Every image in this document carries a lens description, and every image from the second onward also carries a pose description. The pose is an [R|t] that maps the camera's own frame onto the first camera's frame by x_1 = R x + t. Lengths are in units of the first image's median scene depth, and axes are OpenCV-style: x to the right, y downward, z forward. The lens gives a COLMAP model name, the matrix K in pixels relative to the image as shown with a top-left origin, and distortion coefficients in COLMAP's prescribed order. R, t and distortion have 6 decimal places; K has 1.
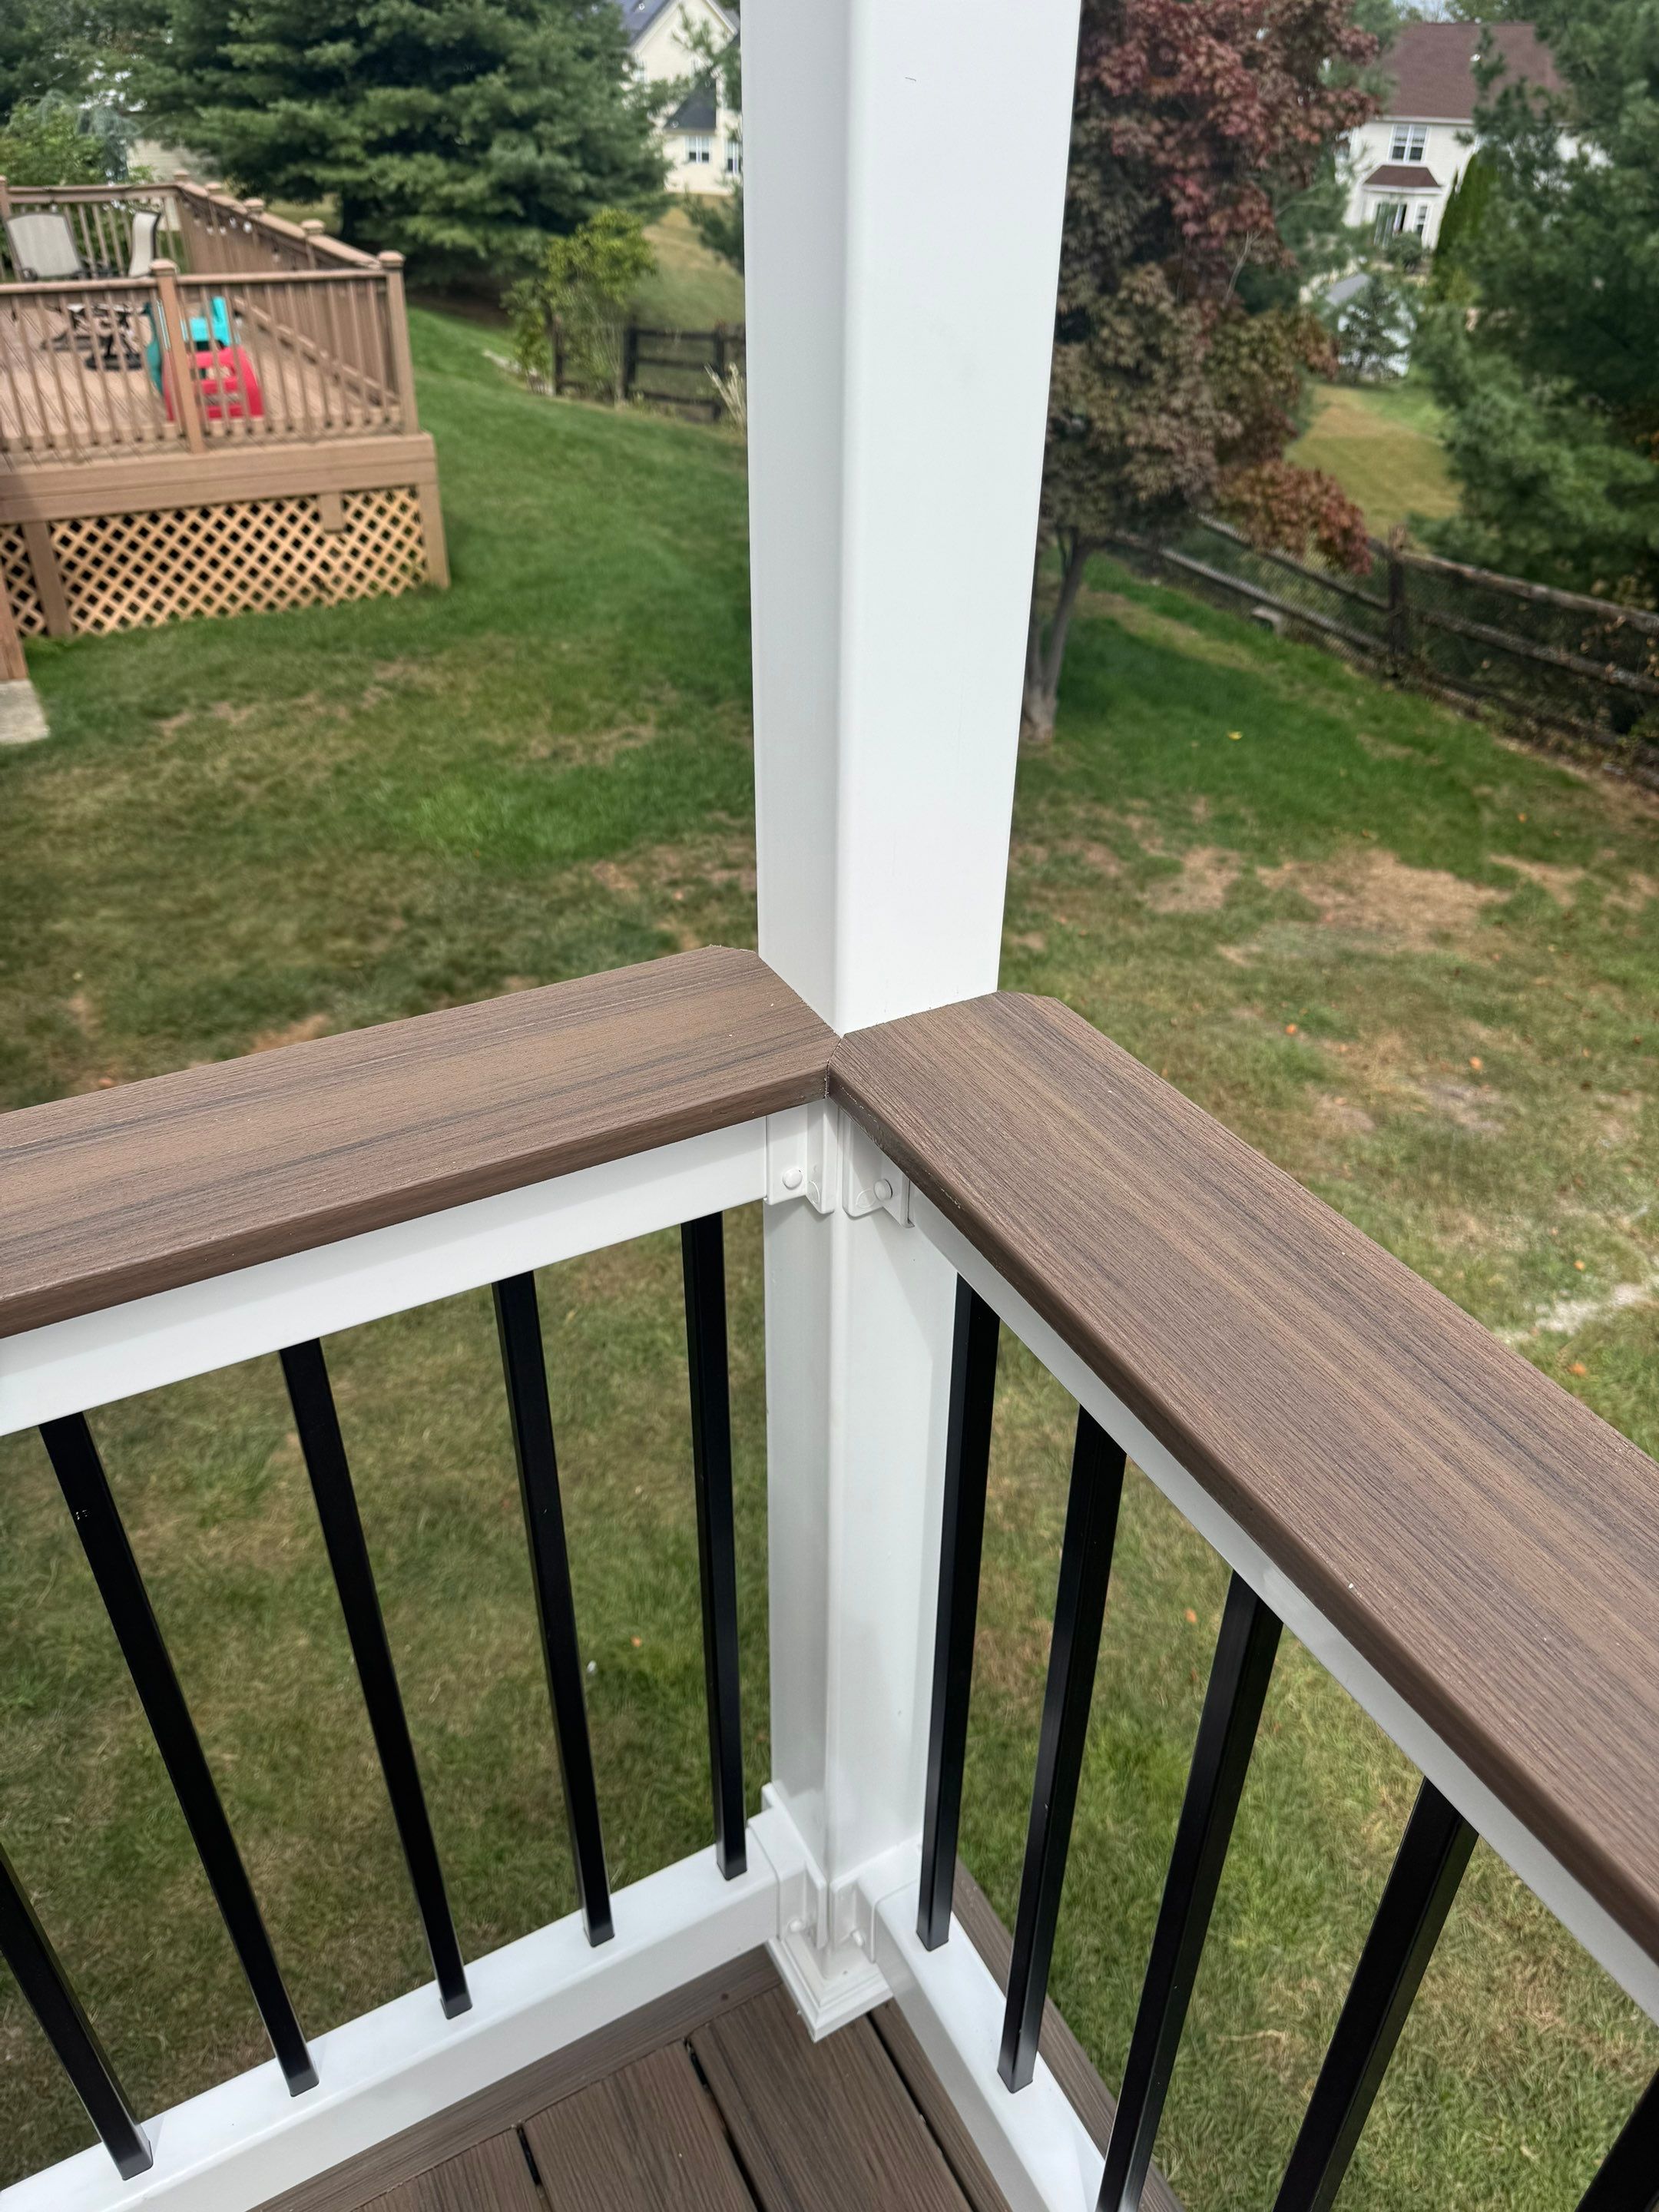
lens RADIAL K [[1579.8, 0, 839.1], [0, 1579.8, 1107.7], [0, 0, 1]] dist [0.004040, -0.002873]
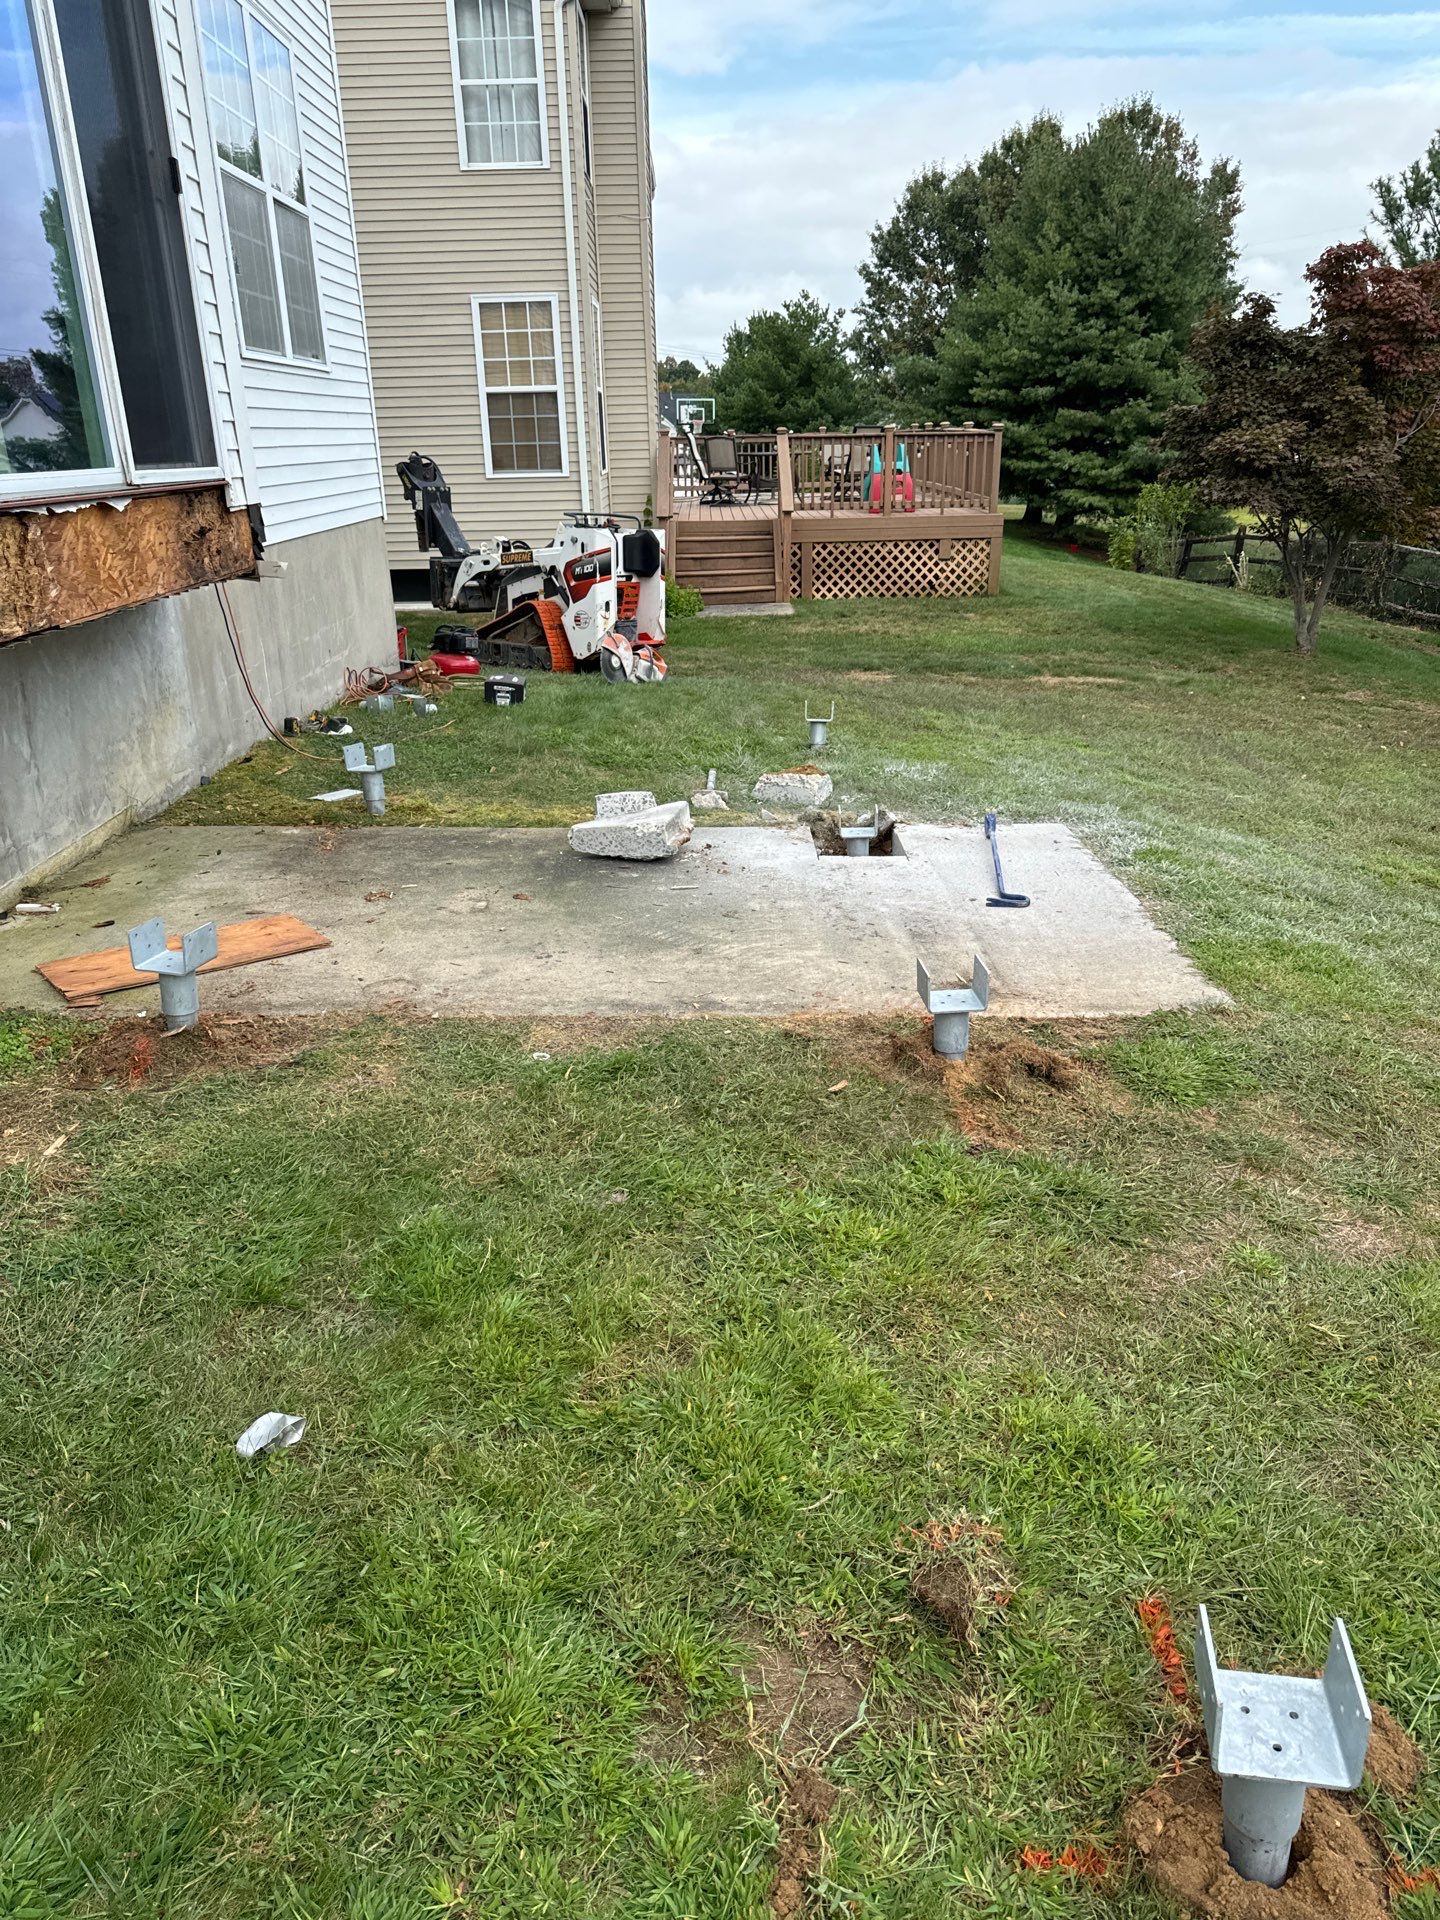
lens RADIAL K [[1356.4, 0, 758.4], [0, 1356.4, 958.8], [0, 0, 1]] dist [0.129157, -0.196882]
pose [[0.891864, 0.132471, -0.432471, 0.275294], [-0.225596, 0.959010, -0.171480, 0.453606], [0.392028, 0.250500, 0.885191, -0.467791]]
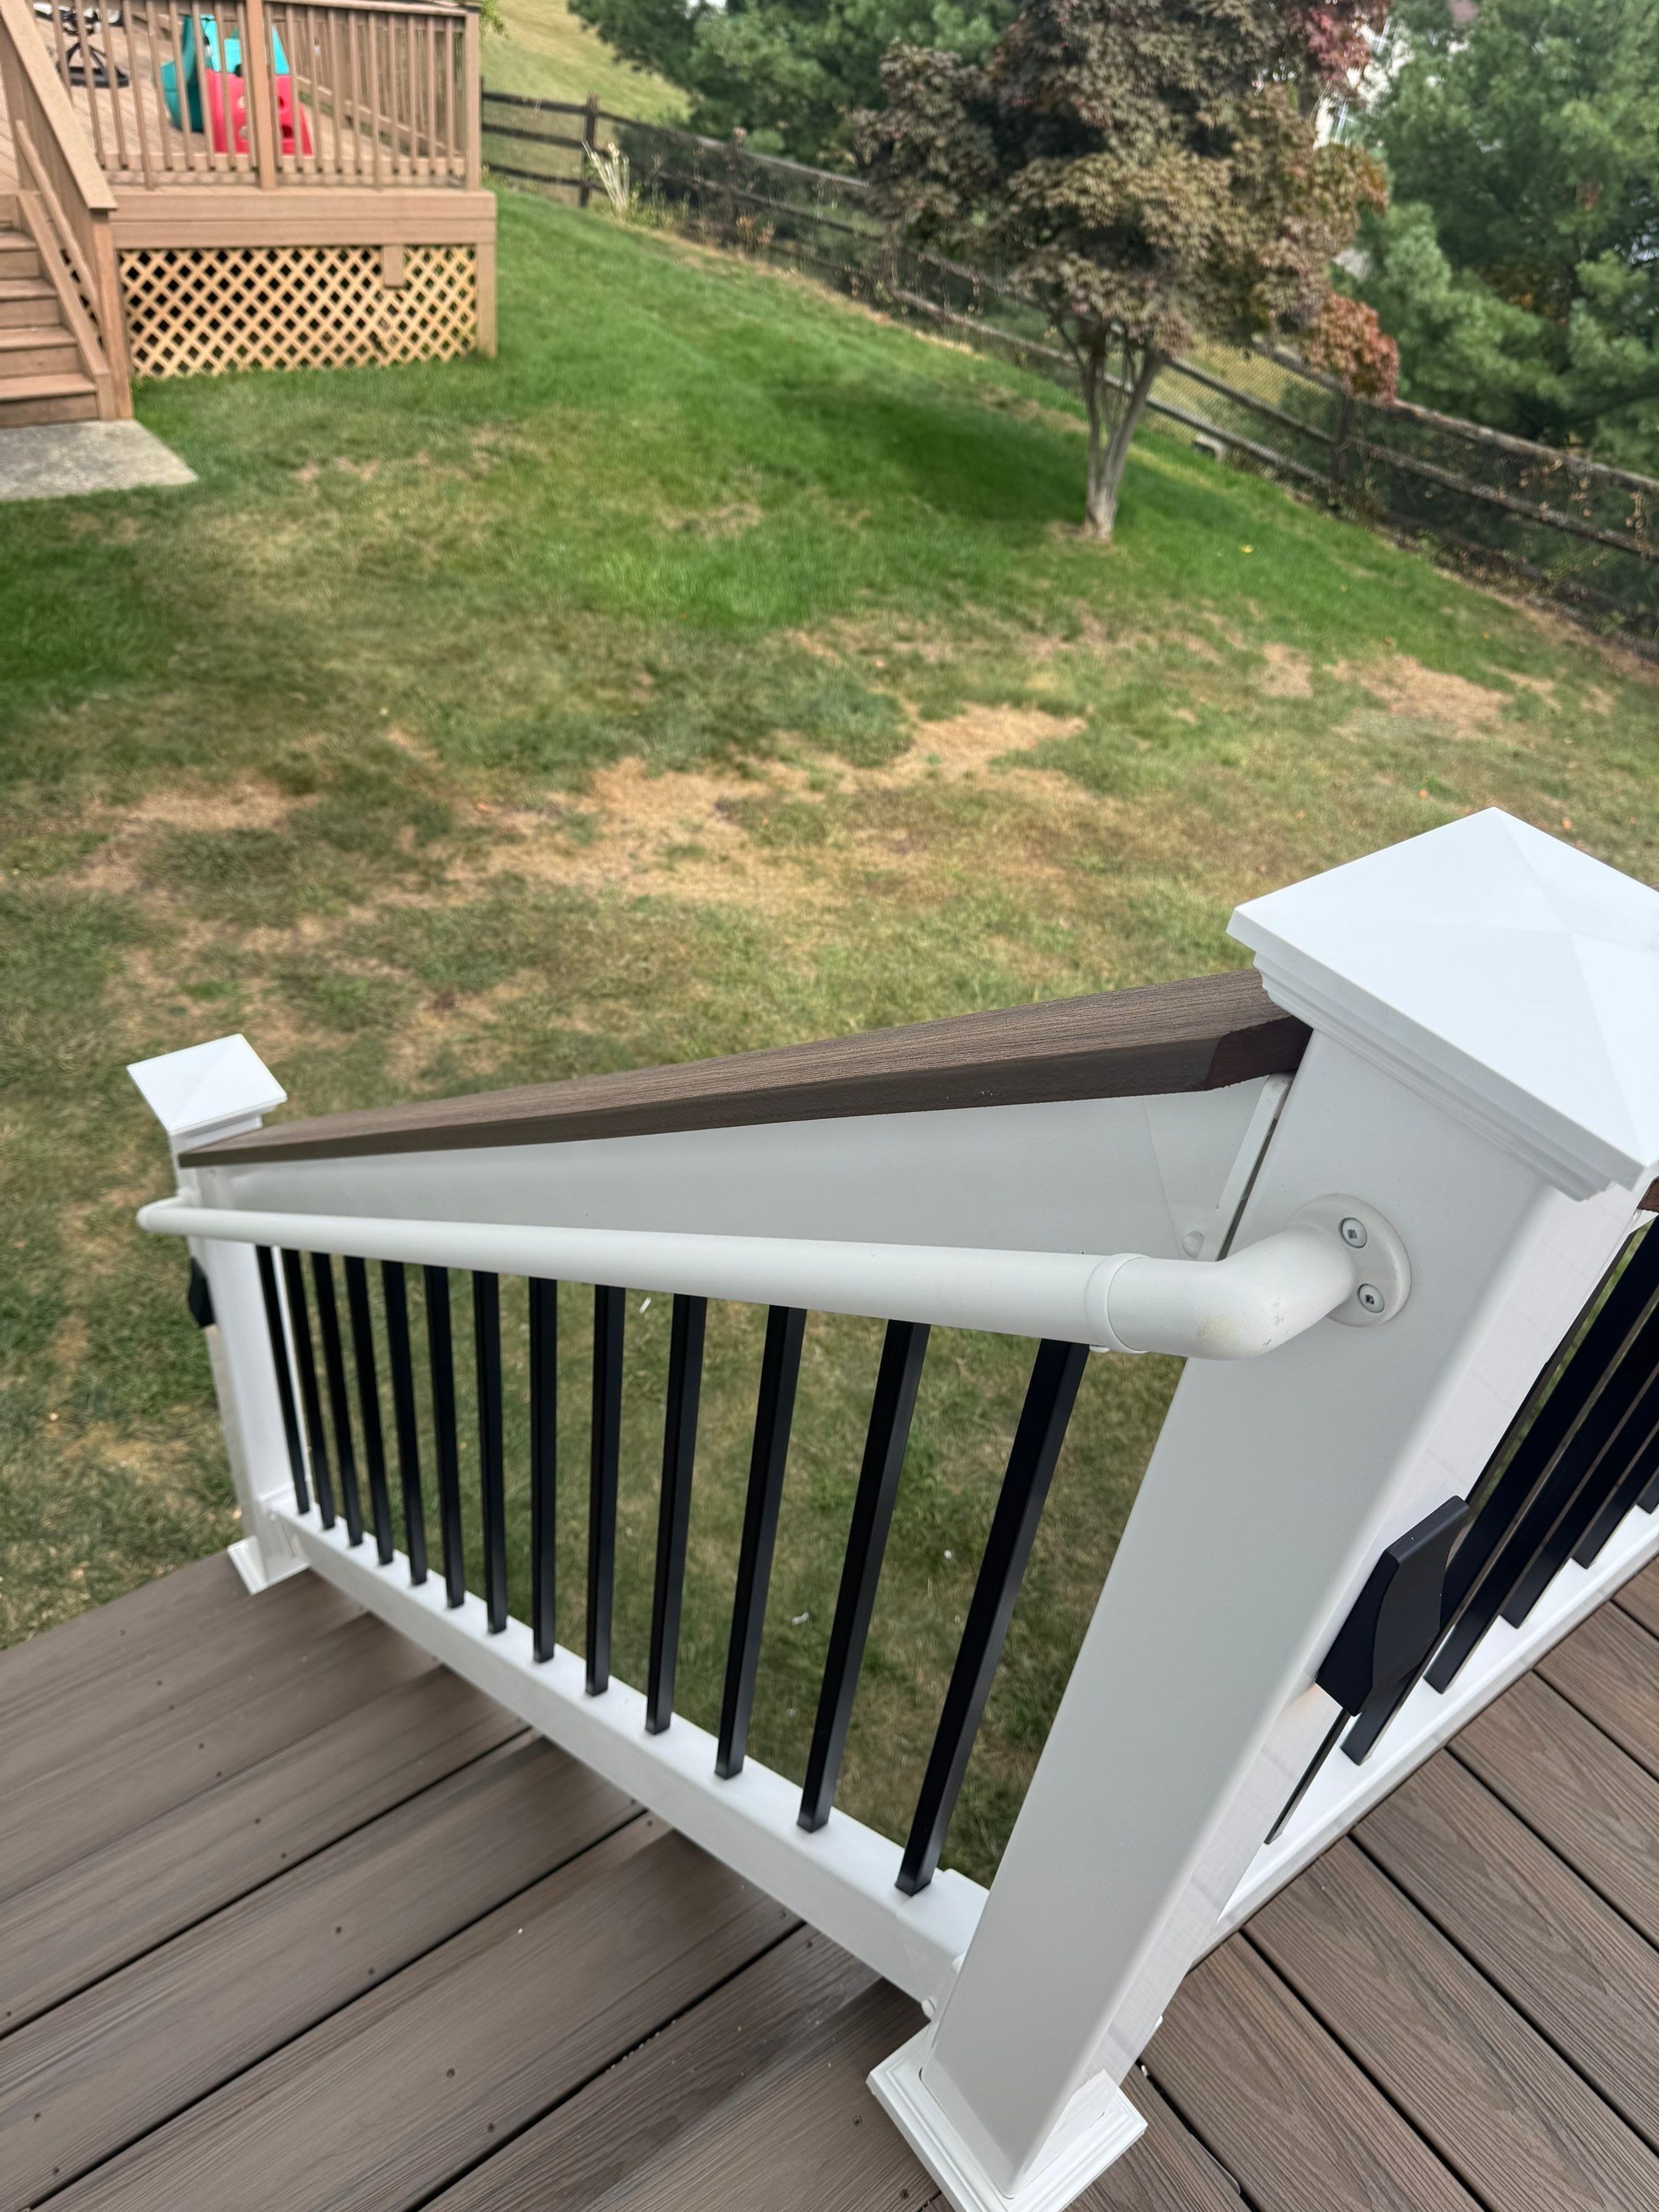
lens RADIAL K [[1598.3, 0, 857.3], [0, 1598.3, 1108.2], [0, 0, 1]] dist [-0.001654, 0.003184]
pose [[0.979588, -0.018761, 0.200136, -0.248558], [0.000284, 0.995763, 0.091955, 0.049903], [-0.201013, -0.090021, 0.975443, -0.065692]]
